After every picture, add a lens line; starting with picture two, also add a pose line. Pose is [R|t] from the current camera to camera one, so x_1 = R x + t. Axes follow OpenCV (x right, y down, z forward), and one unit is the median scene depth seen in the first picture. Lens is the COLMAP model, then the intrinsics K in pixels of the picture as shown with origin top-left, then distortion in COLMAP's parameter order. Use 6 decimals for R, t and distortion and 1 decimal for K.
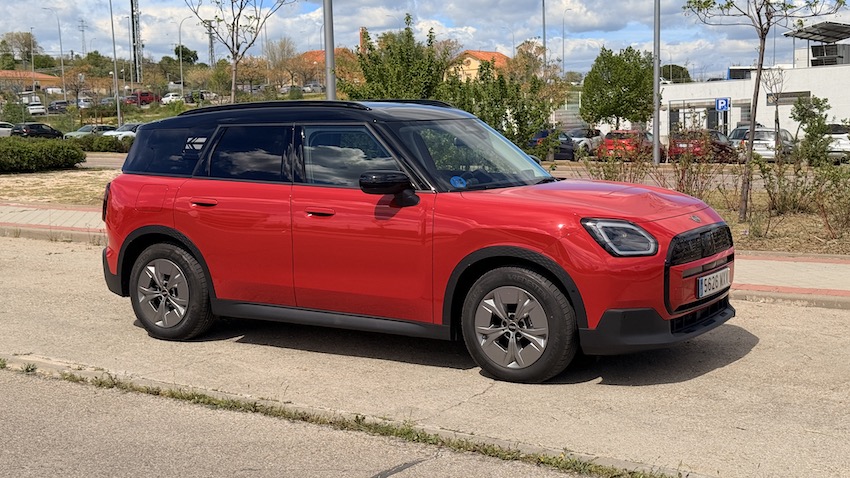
lens RADIAL K [[1215.6, 0, 425.0], [0, 1215.6, 239.0], [0, 0, 1]] dist [0.083150, 0.087153]
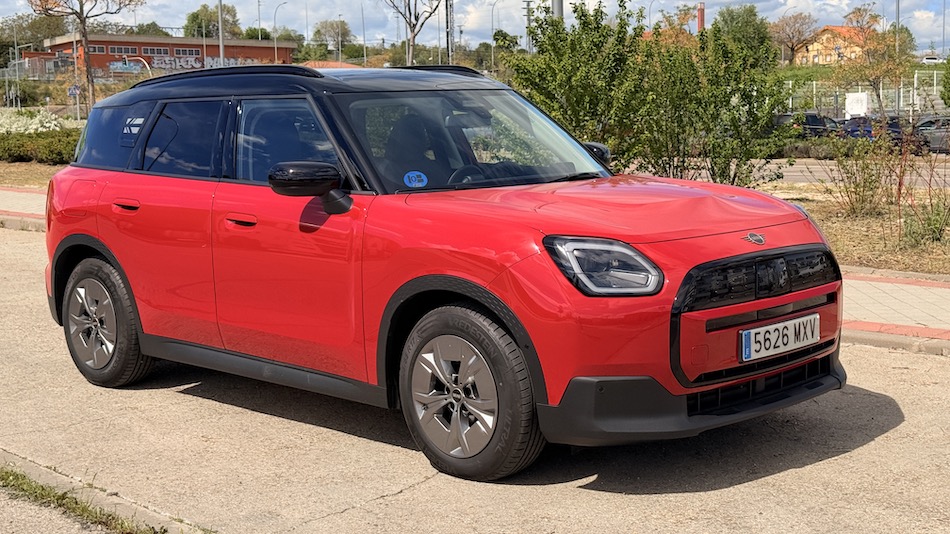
lens RADIAL K [[1358.7, 0, 475.0], [0, 1358.7, 267.0], [0, 0, 1]] dist [0.083150, 0.087153]
pose [[0.975424, 0.020173, -0.219411, 0.238874], [-0.016686, 0.999704, 0.017731, -0.011689], [0.219704, -0.013634, 0.975471, 0.264540]]
